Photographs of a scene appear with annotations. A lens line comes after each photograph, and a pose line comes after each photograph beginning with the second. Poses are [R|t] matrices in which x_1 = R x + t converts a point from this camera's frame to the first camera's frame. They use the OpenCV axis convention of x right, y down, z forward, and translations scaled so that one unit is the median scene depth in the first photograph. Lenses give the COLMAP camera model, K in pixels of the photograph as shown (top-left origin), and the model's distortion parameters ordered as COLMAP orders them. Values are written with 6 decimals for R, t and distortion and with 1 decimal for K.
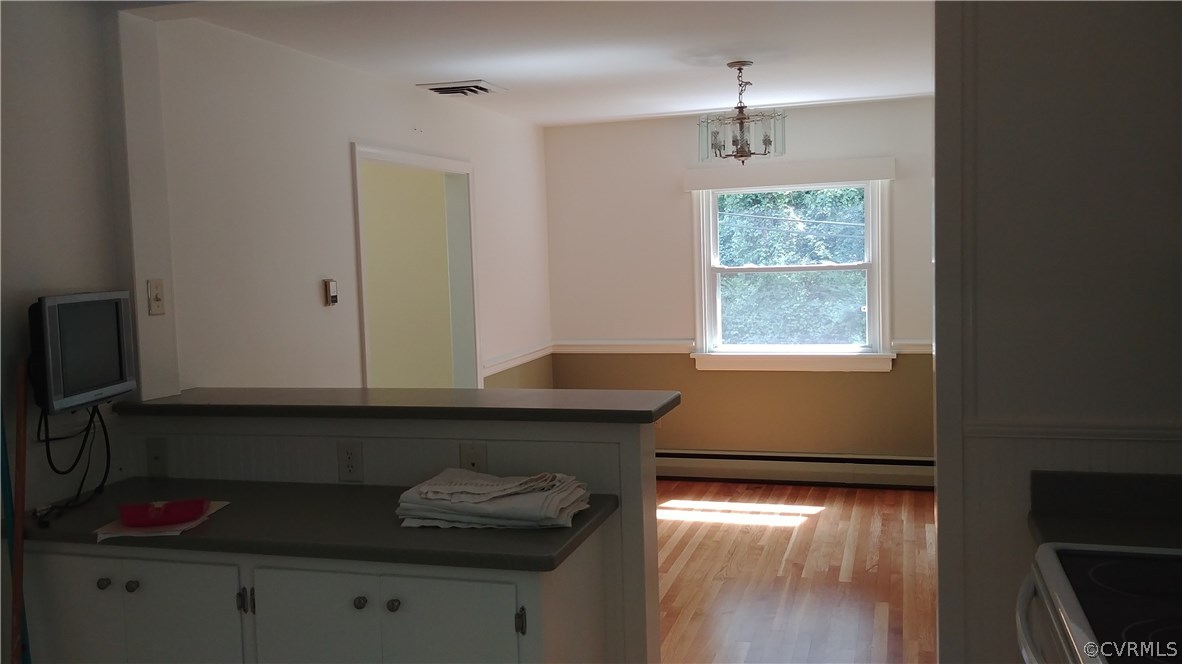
lens RADIAL K [[1035.6, 0, 590.5], [0, 1035.6, 322.7], [0, 0, 1]] dist [0.111847, -0.185006]
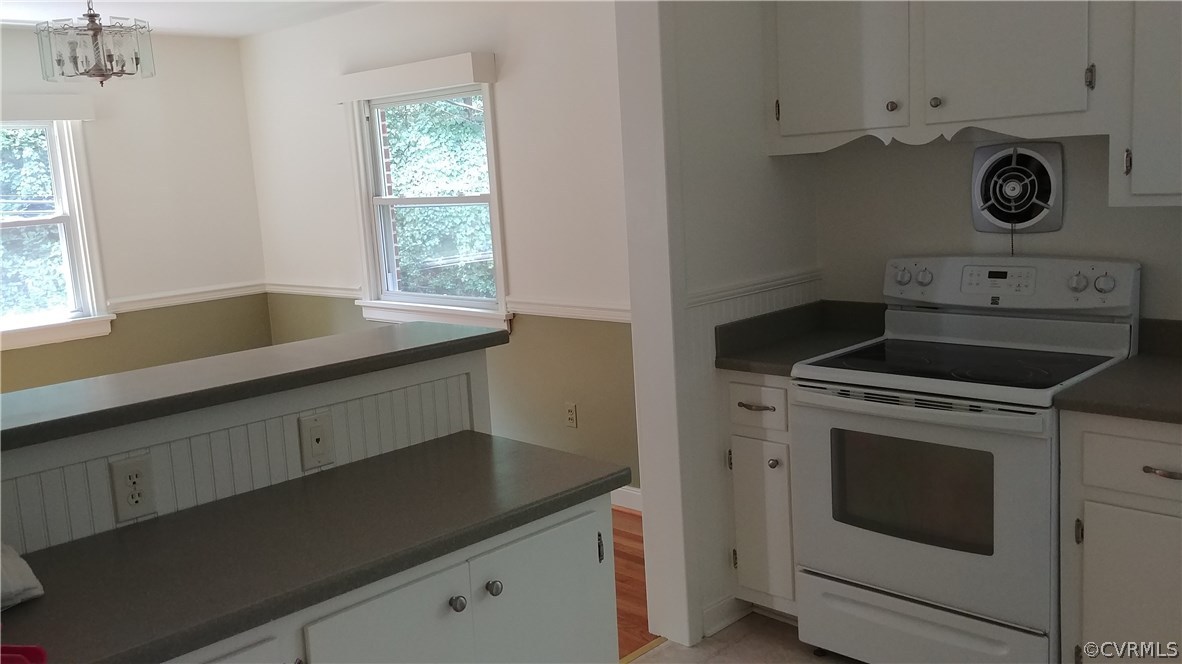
lens RADIAL K [[1035.6, 0, 590.5], [0, 1035.6, 322.7], [0, 0, 1]] dist [0.111847, -0.185006]
pose [[0.454835, -0.126713, 0.881515, -0.436523], [0.106401, 0.990468, 0.087474, 0.001712], [-0.884197, 0.054007, 0.463982, 0.281643]]
